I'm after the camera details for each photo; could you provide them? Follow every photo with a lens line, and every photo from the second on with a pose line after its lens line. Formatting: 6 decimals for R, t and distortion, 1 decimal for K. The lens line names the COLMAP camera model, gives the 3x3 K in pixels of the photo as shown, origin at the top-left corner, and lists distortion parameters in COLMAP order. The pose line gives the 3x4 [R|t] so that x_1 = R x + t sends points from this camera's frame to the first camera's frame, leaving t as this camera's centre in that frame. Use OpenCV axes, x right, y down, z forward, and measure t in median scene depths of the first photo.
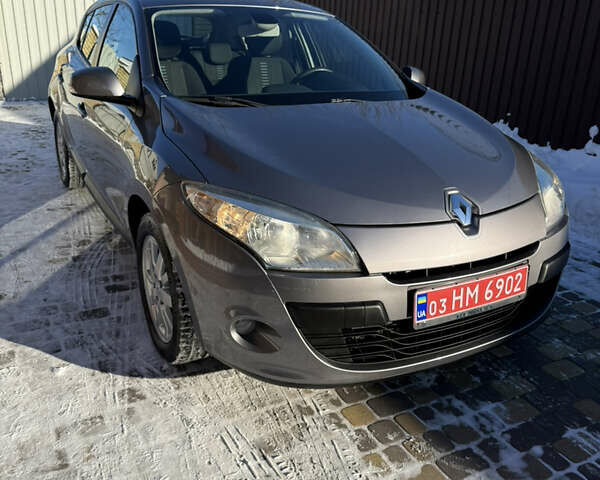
lens RADIAL K [[553.4, 0, 300.0], [0, 553.4, 240.0], [0, 0, 1]] dist [0.160622, -0.325290]
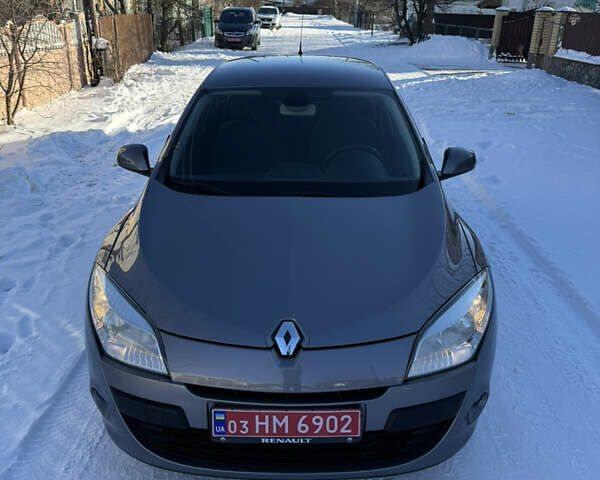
lens RADIAL K [[553.4, 0, 300.0], [0, 553.4, 240.0], [0, 0, 1]] dist [0.160622, -0.325290]
pose [[0.868569, 0.159114, -0.469331, 0.714649], [-0.155856, 0.986704, 0.046081, -0.267333], [0.470423, 0.033123, 0.881819, 0.097374]]
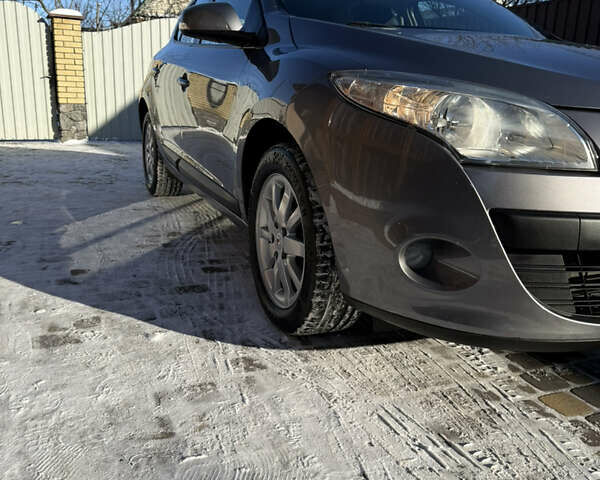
lens RADIAL K [[553.4, 0, 300.0], [0, 553.4, 240.0], [0, 0, 1]] dist [0.160622, -0.325290]
pose [[0.994861, 0.020606, -0.099131, -0.162527], [-0.033414, 0.991038, -0.129332, 0.210811], [0.095577, 0.131980, 0.986634, 0.242514]]
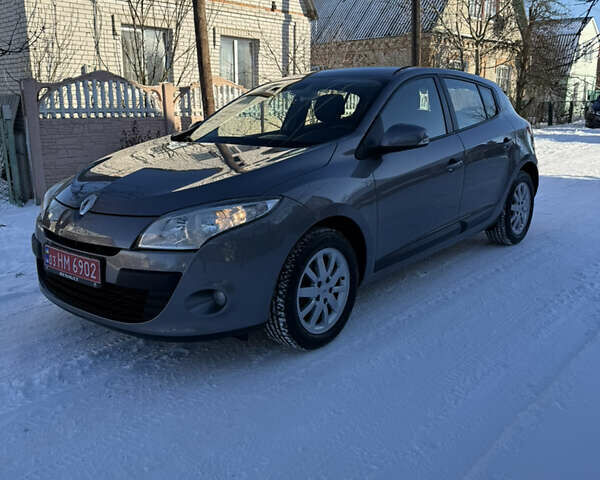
lens RADIAL K [[547.2, 0, 295.1], [0, 547.2, 242.2], [0, 0, 1]] dist [0.205330, -0.454047]
pose [[0.335279, 0.179861, -0.924791, 1.663180], [-0.317880, 0.945641, 0.068670, -0.212532], [0.886871, 0.270948, 0.374228, 0.906329]]
